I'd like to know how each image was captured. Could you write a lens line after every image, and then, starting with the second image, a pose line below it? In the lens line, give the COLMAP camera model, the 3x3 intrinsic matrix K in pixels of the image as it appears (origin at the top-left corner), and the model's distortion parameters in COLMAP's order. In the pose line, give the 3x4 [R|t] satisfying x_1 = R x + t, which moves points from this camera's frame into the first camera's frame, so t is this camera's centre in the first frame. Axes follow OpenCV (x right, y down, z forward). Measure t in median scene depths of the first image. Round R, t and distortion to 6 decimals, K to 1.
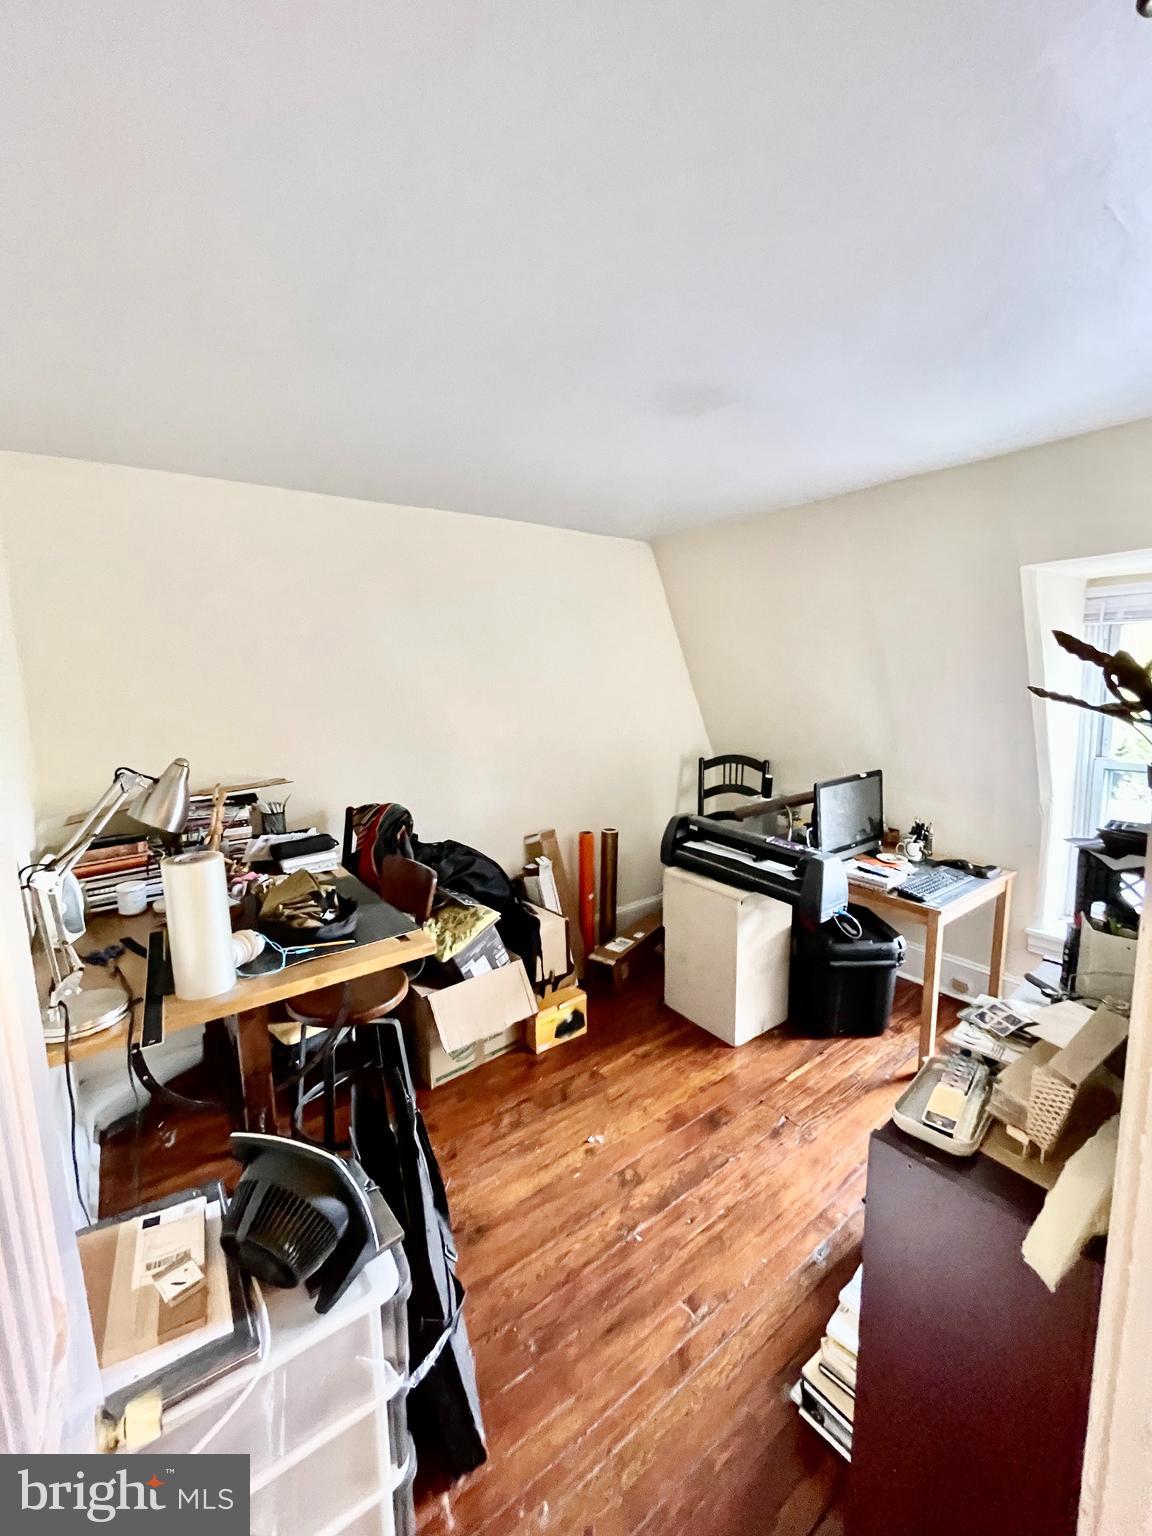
lens RADIAL K [[615.0, 0, 576.0], [0, 615.0, 768.0], [0, 0, 1]] dist [-0.001650, 0.000514]
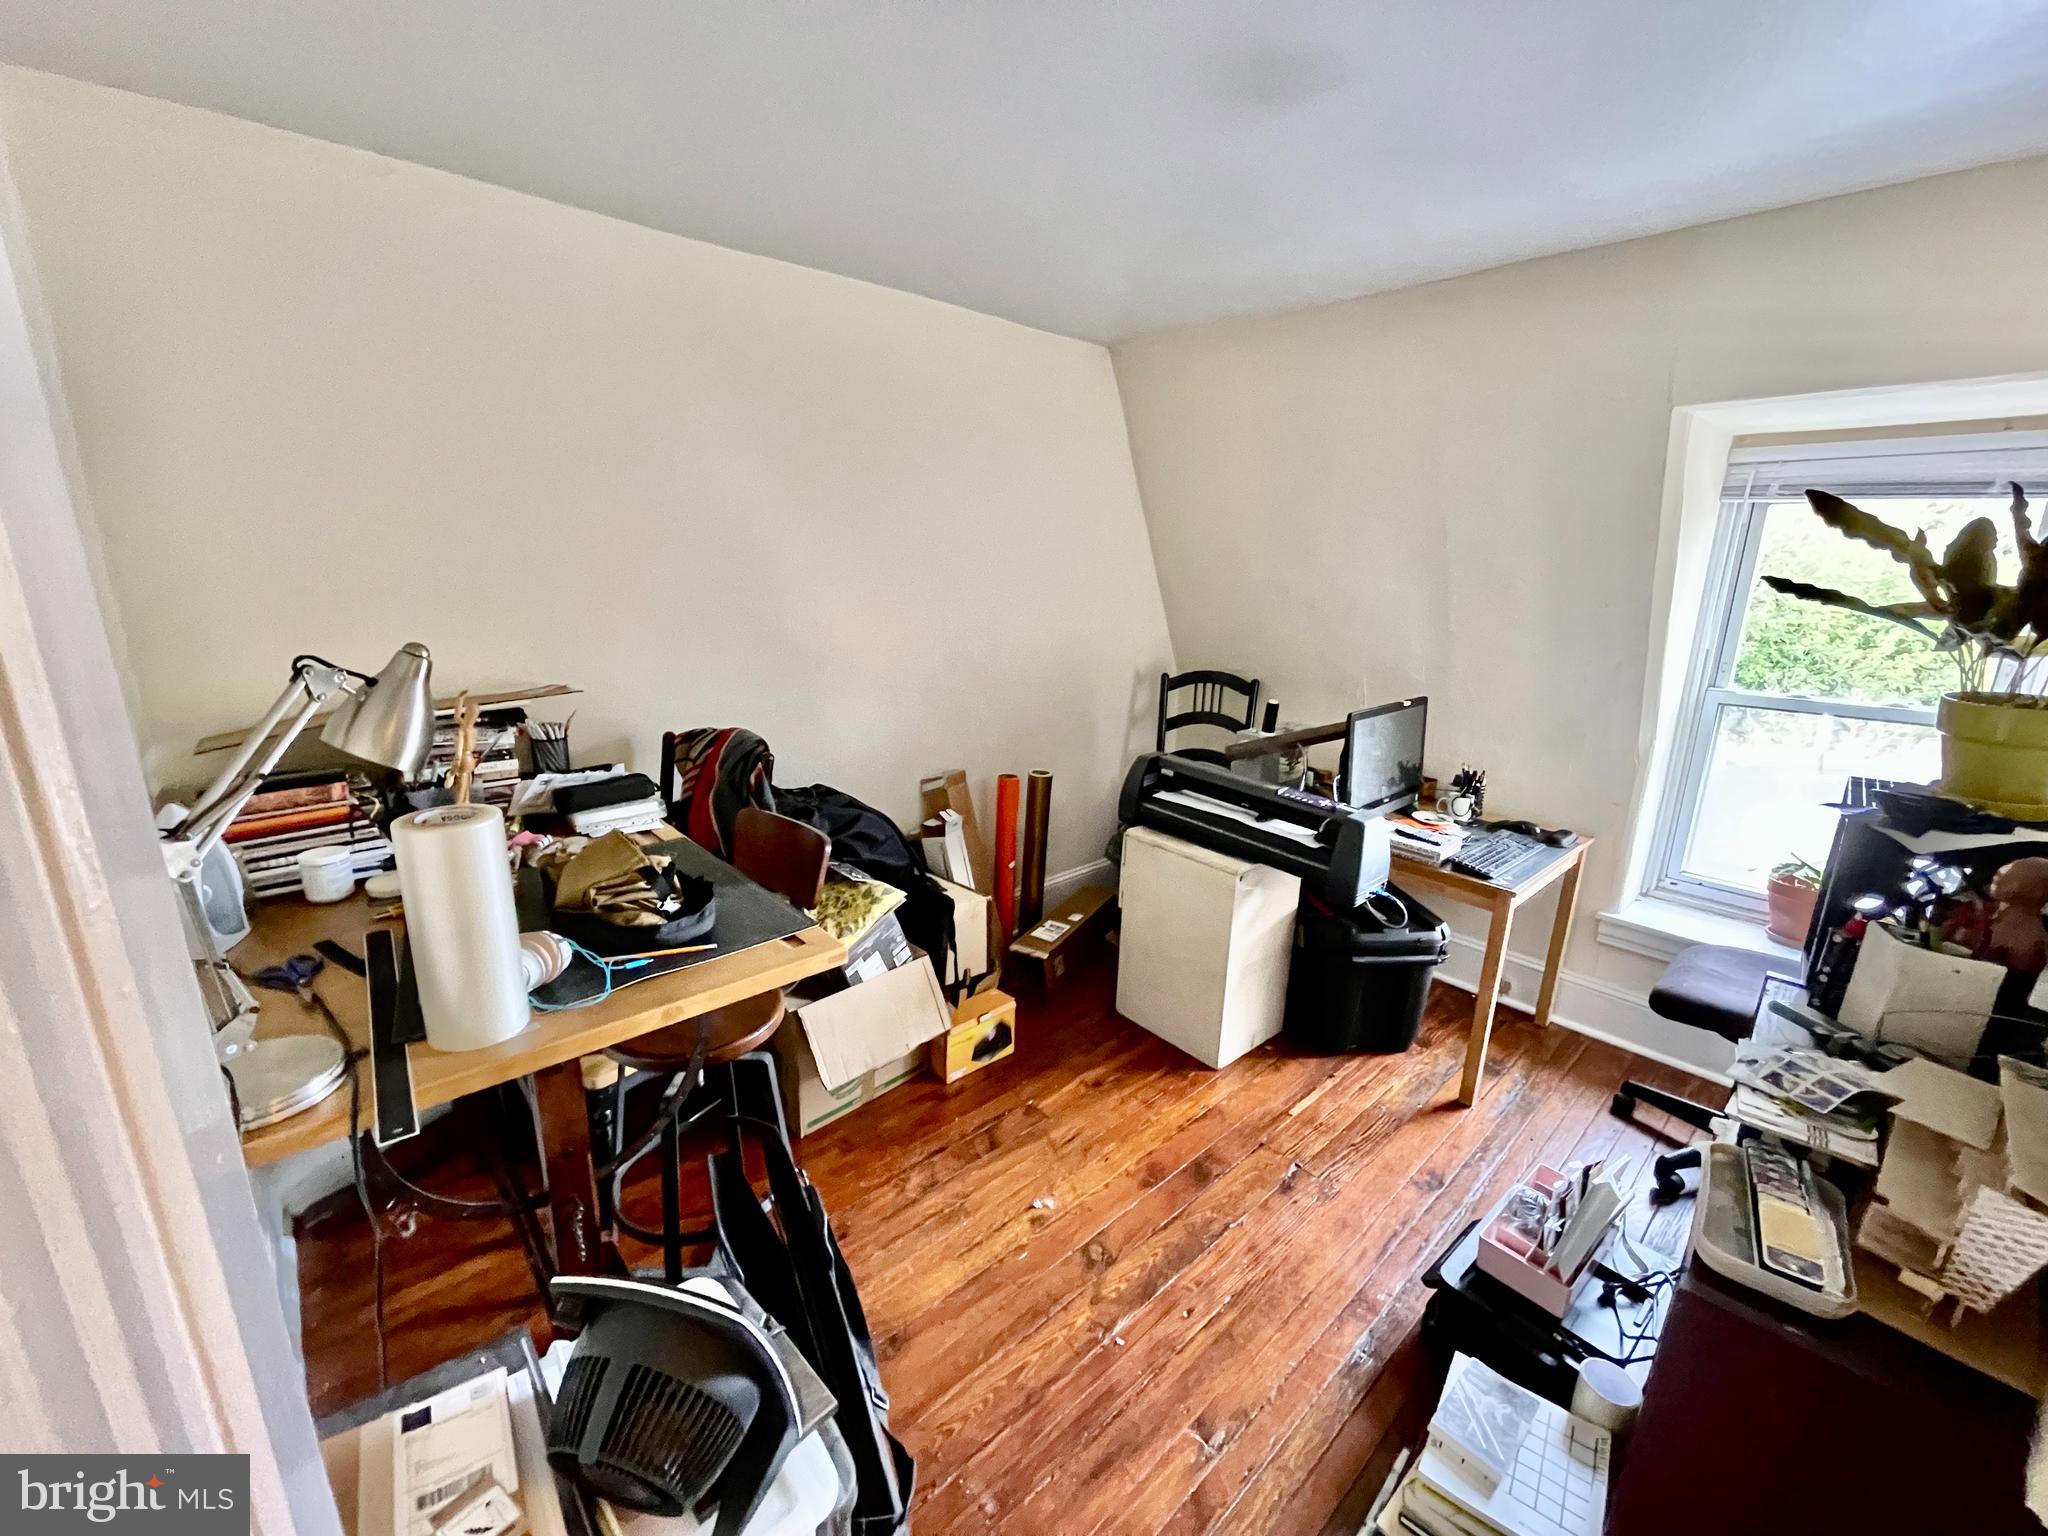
lens RADIAL K [[823.1, 0, 1024.9], [0, 823.1, 780.2], [0, 0, 1]] dist [0.002635, -0.000265]
pose [[0.994854, 0.016337, 0.099990, -0.088865], [-0.027609, 0.993278, 0.112408, 0.005833], [-0.097482, -0.114590, 0.988618, 0.101223]]
